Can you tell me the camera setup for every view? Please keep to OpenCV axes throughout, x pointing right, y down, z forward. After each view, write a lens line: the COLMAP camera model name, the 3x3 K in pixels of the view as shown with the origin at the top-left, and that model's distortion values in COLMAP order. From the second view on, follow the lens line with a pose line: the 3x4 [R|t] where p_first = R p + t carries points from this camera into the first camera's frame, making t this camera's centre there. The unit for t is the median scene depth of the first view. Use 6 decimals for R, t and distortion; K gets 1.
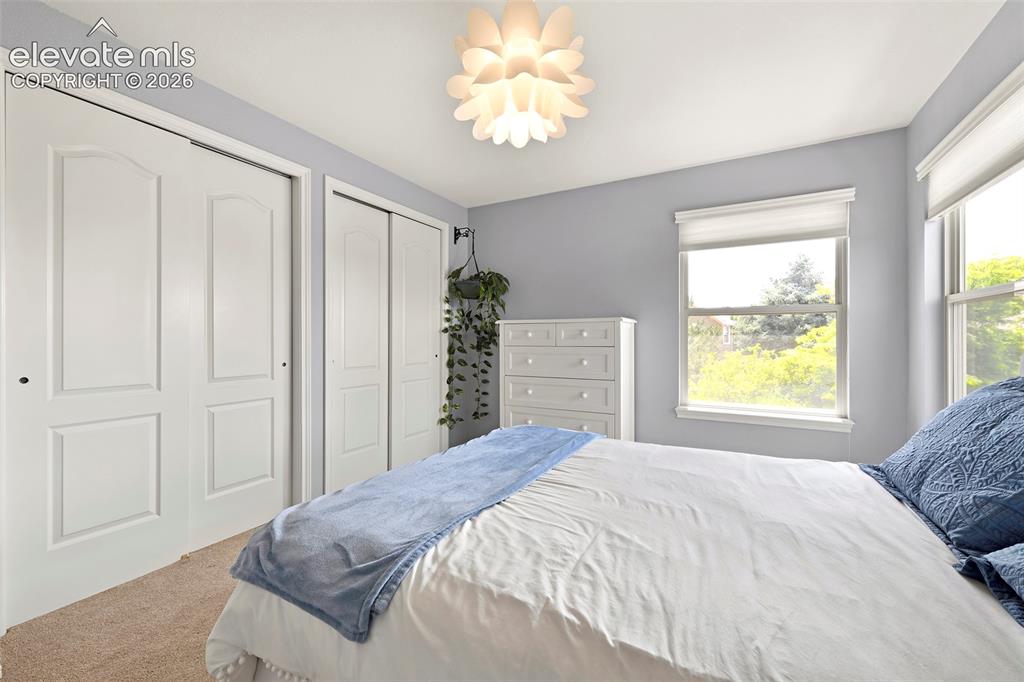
lens RADIAL K [[419.8, 0, 506.9], [0, 419.8, 339.0], [0, 0, 1]] dist [-0.003330, 0.000034]
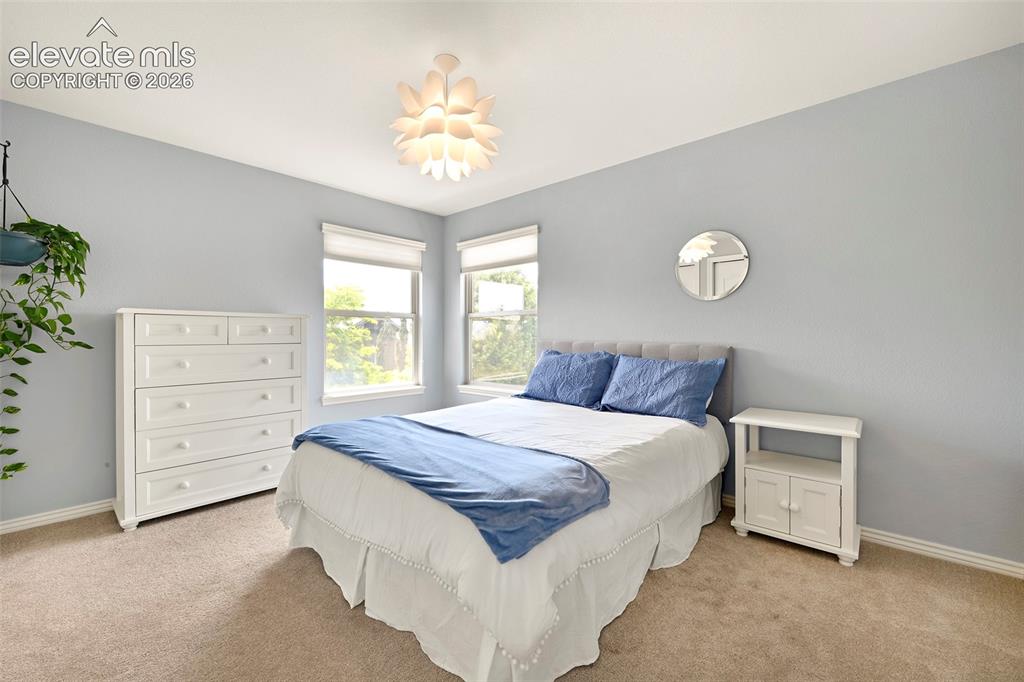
lens RADIAL K [[419.8, 0, 507.9], [0, 419.8, 338.9], [0, 0, 1]] dist [-0.003330, 0.000034]
pose [[0.216137, -0.006955, 0.976338, -0.608022], [-0.000543, 0.999974, 0.007243, 0.000117], [-0.976363, -0.002095, 0.216128, 0.286877]]
